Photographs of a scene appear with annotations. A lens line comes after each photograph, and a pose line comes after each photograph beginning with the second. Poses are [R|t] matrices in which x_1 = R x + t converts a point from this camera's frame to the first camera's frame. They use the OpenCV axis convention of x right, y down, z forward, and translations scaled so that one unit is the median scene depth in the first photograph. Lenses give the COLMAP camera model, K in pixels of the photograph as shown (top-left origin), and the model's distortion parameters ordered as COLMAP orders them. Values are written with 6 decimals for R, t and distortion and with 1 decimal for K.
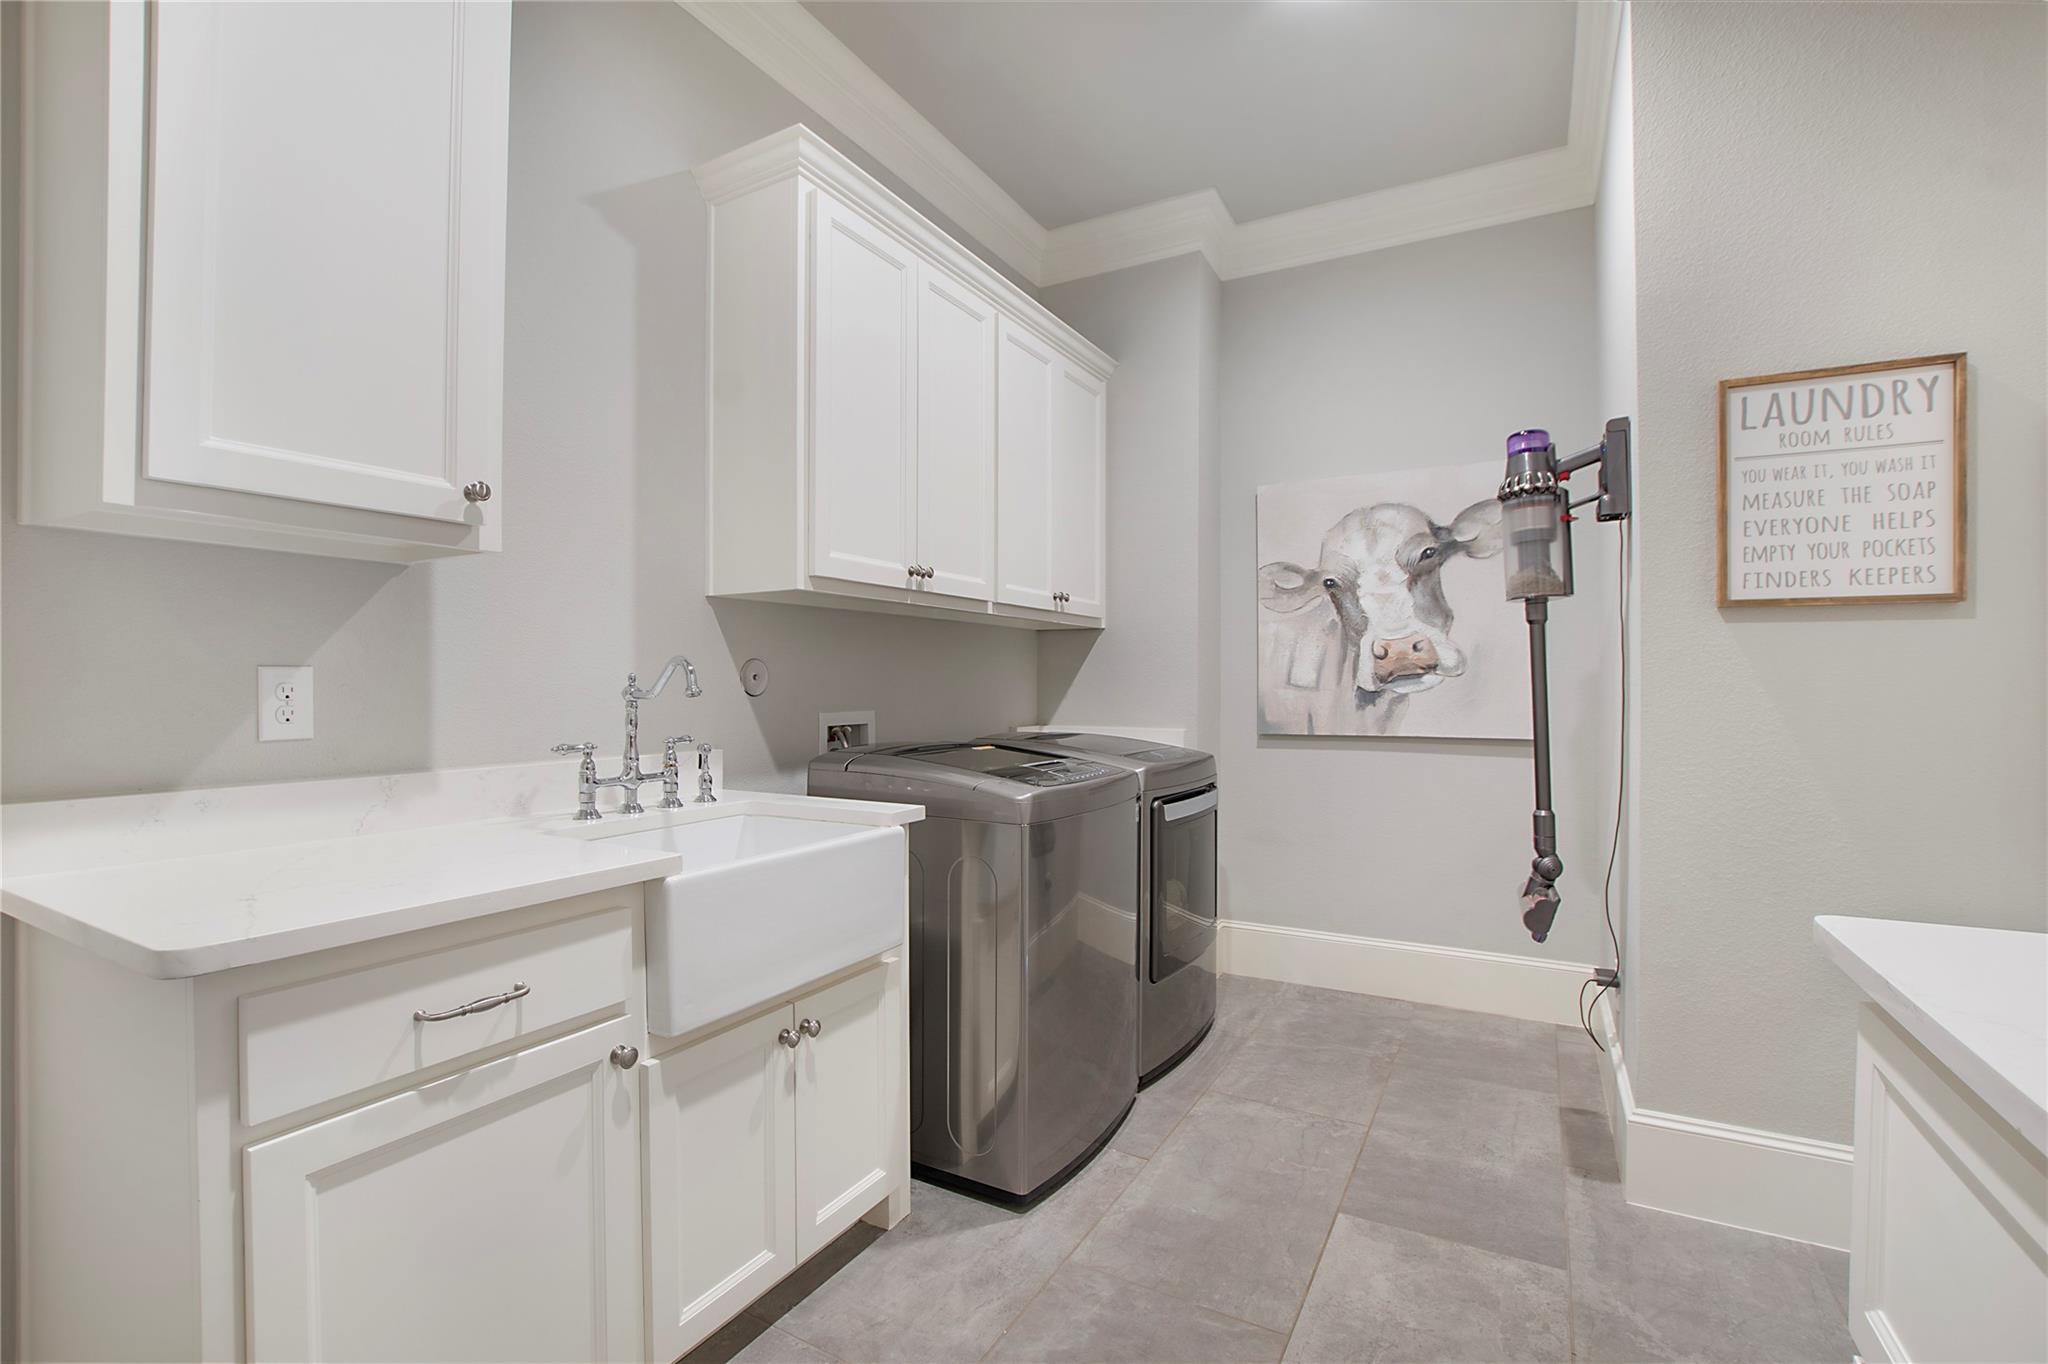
lens RADIAL K [[915.9, 0, 1024.2], [0, 915.9, 685.6], [0, 0, 1]] dist [-0.029145, 0.001435]
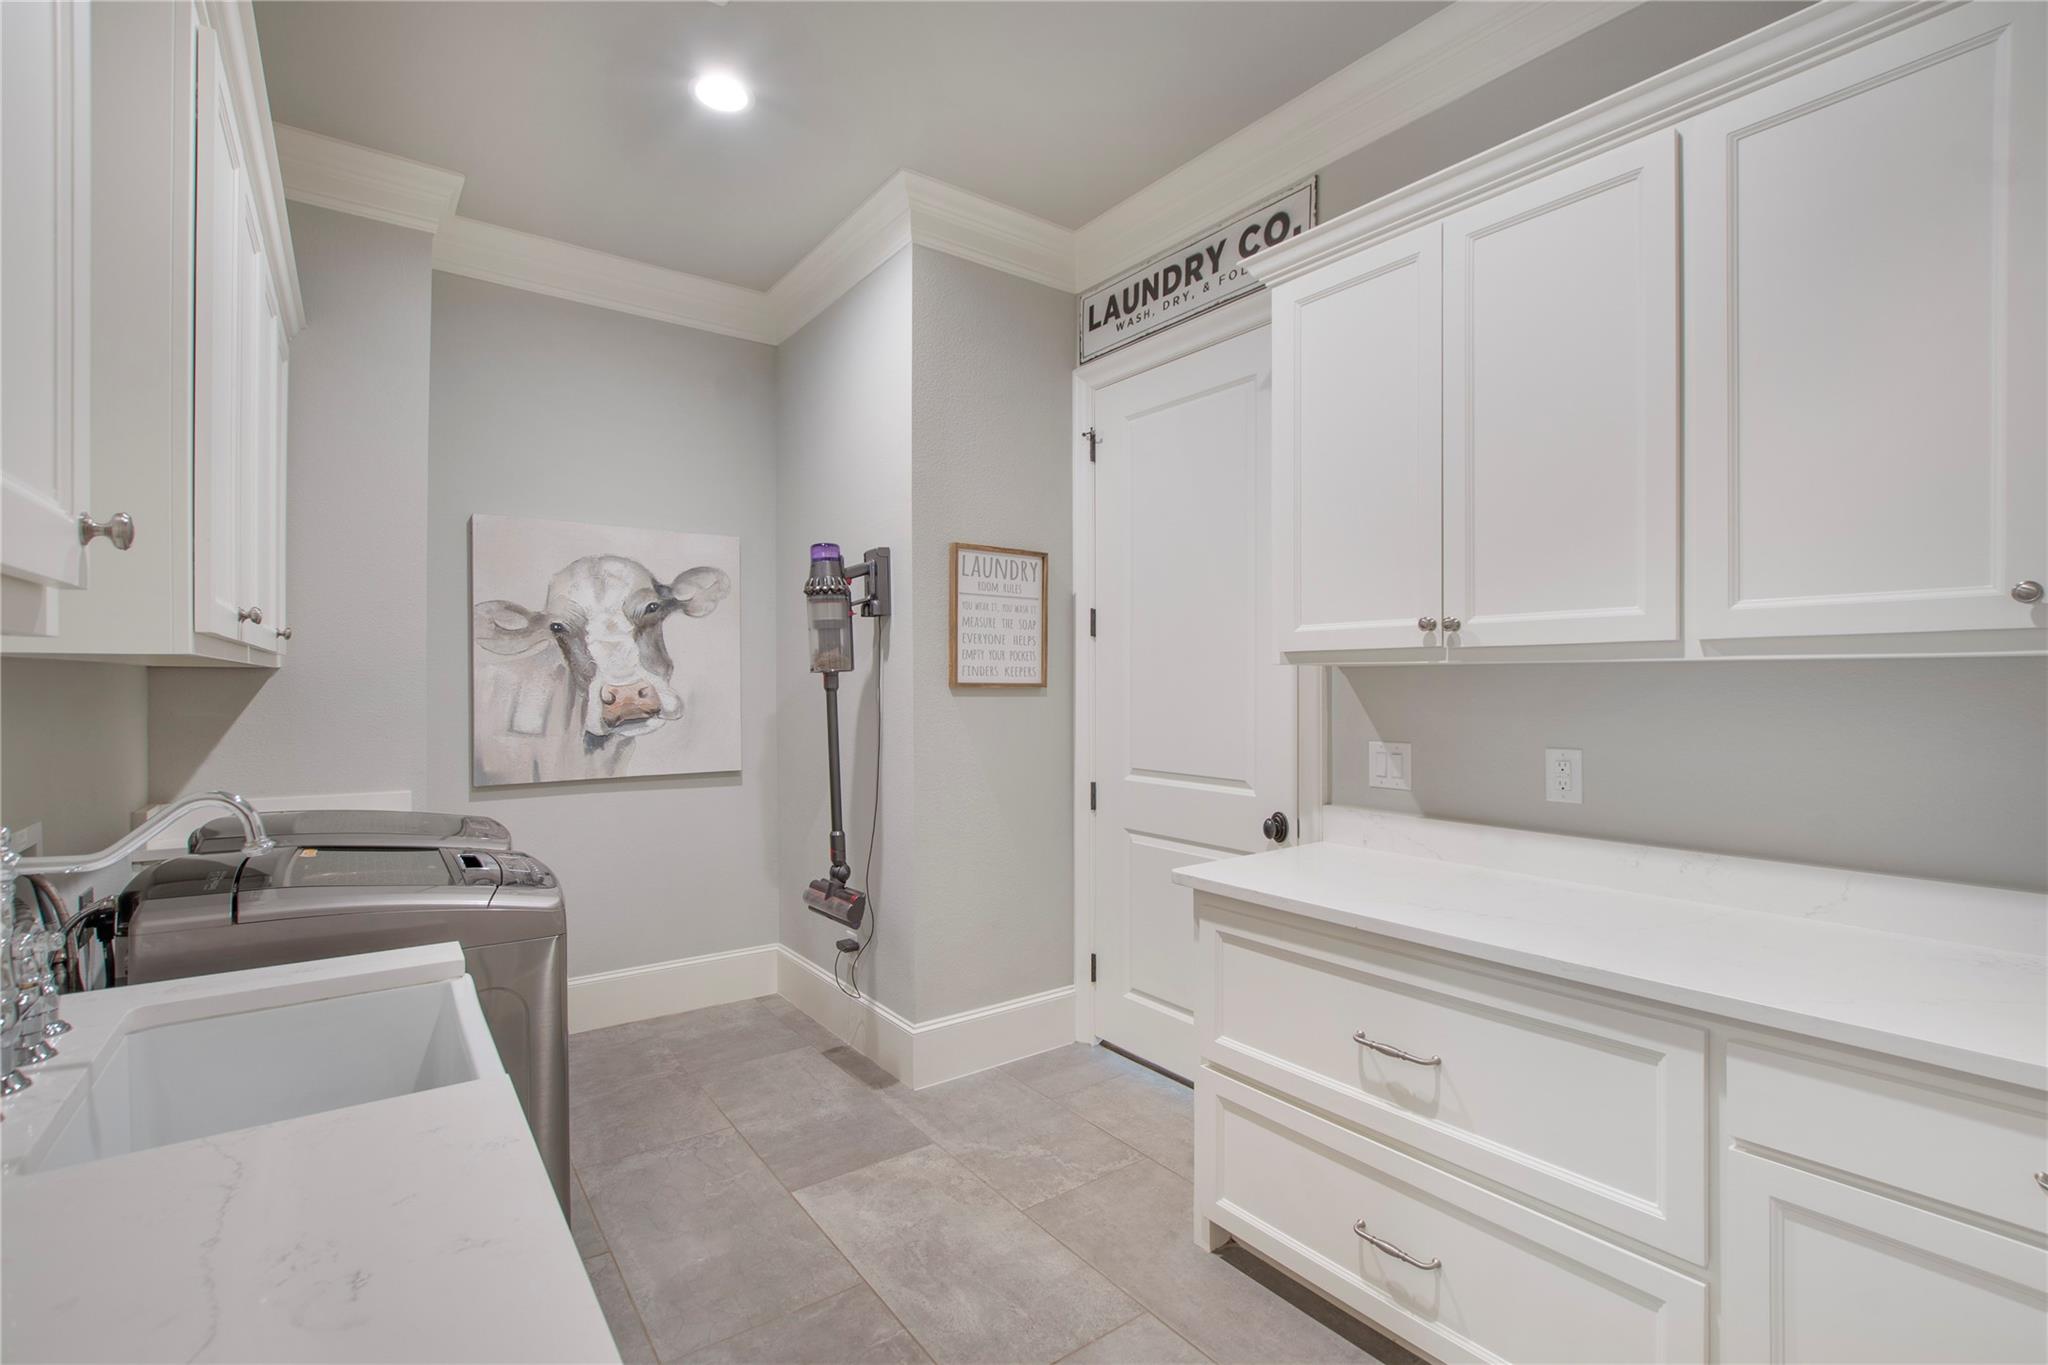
lens RADIAL K [[915.9, 0, 1035.3], [0, 915.9, 689.5], [0, 0, 1]] dist [-0.029145, 0.001435]
pose [[0.396138, -0.006550, 0.918167, -0.534634], [-0.003661, 0.999955, 0.008713, -0.081863], [-0.918184, -0.006813, 0.396097, 0.200101]]
